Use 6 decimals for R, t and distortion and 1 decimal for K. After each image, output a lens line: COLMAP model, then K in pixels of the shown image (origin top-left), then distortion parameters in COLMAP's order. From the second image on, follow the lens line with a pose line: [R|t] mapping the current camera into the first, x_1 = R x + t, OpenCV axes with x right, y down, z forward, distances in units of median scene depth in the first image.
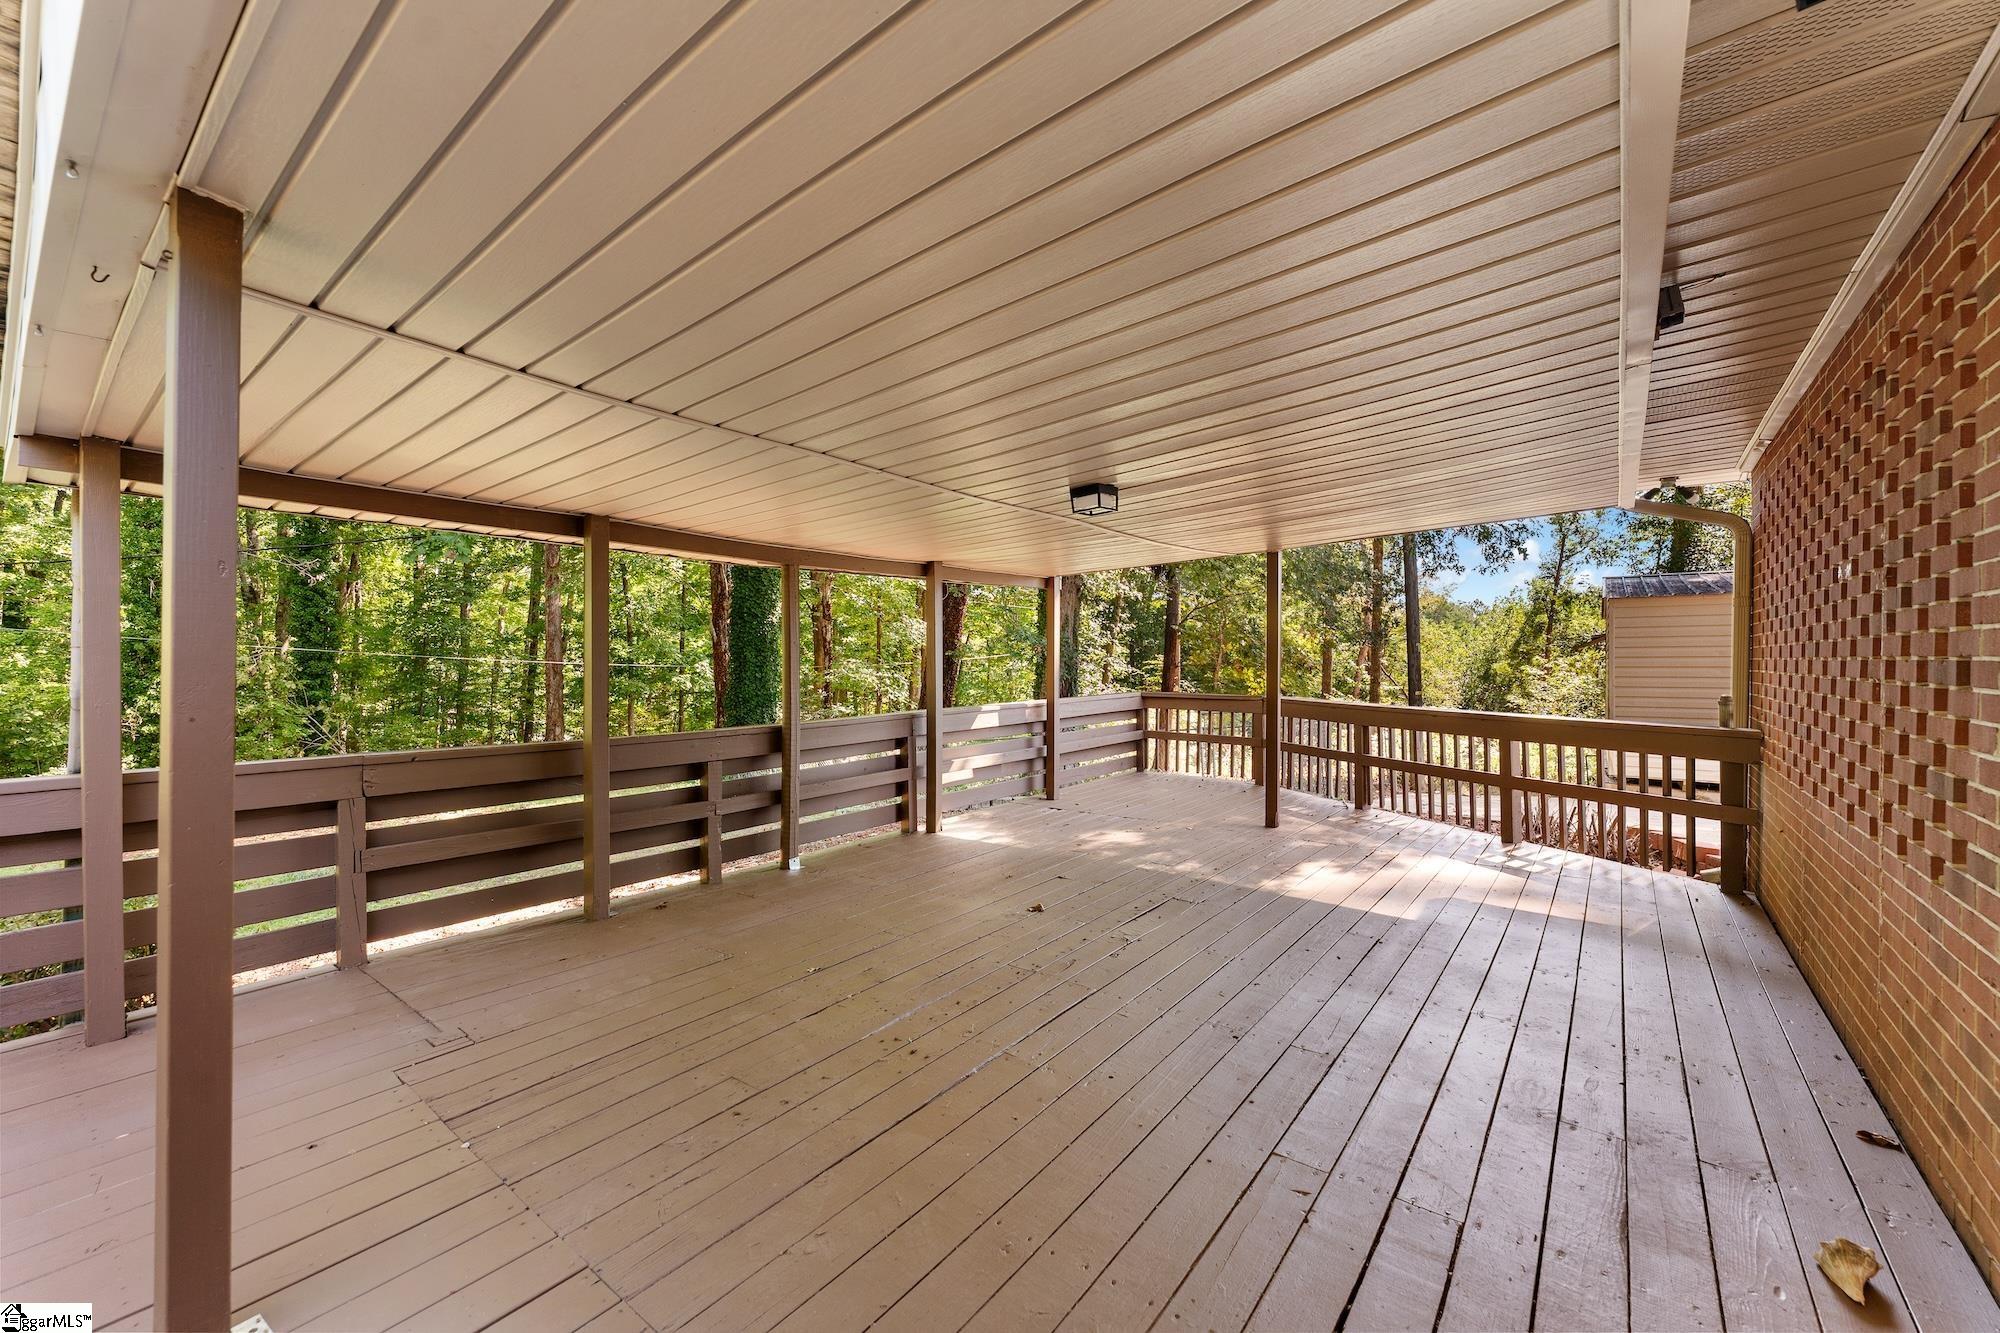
lens RADIAL K [[791.5, 0, 998.4], [0, 791.5, 667.3], [0, 0, 1]] dist [-0.000972, -0.000622]
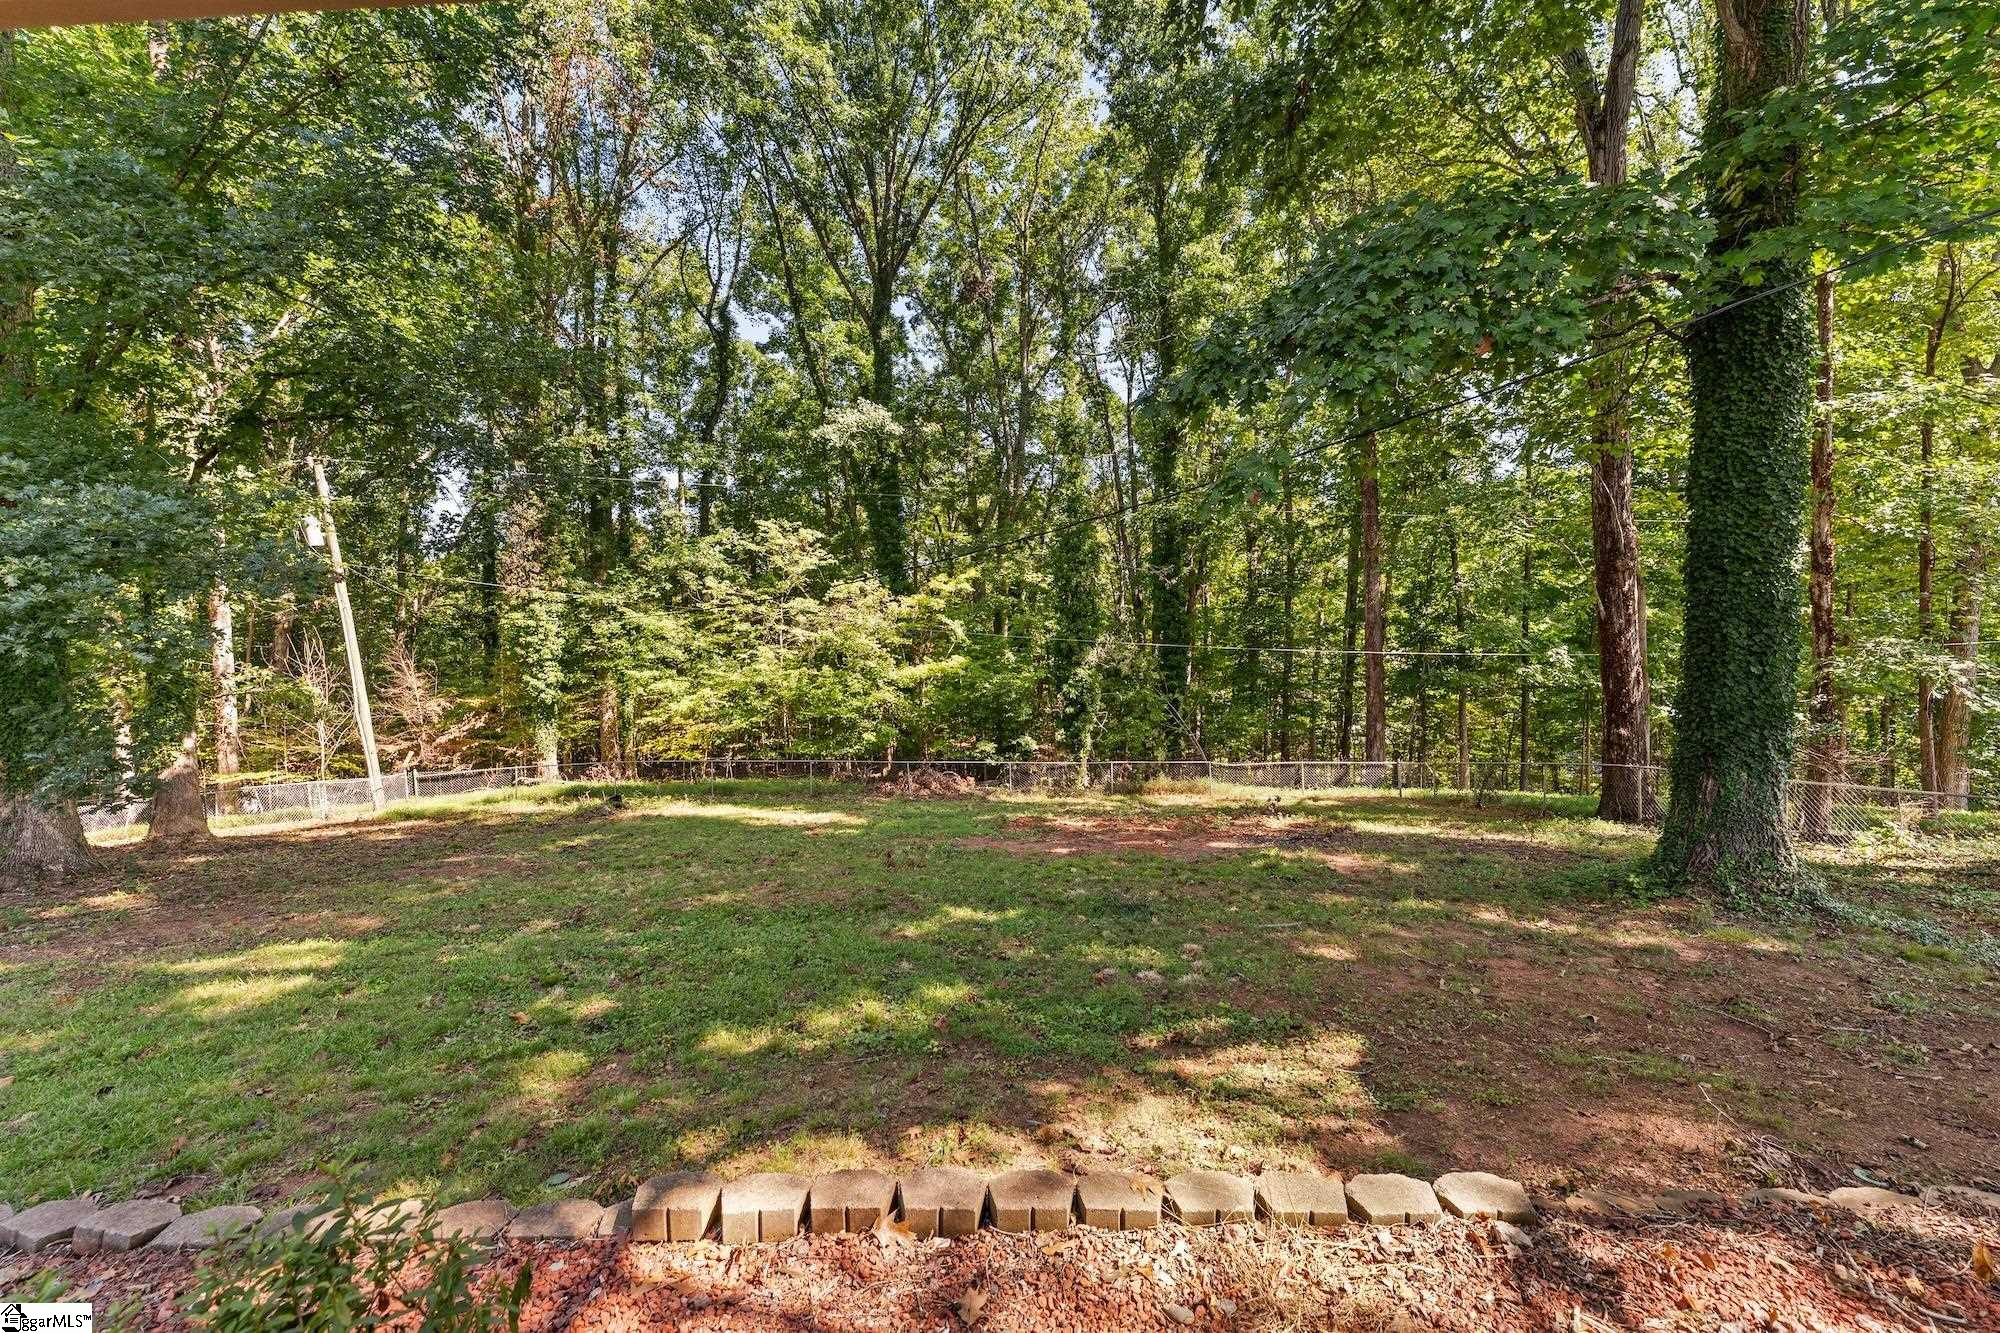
lens RADIAL K [[791.5, 0, 998.4], [0, 791.5, 664.6], [0, 0, 1]] dist [-0.000972, -0.000622]
pose [[0.582227, -0.003905, -0.813017, -0.058680], [0.012454, 0.999914, 0.004116, -0.001177], [0.812931, -0.012522, 0.582226, 0.094609]]
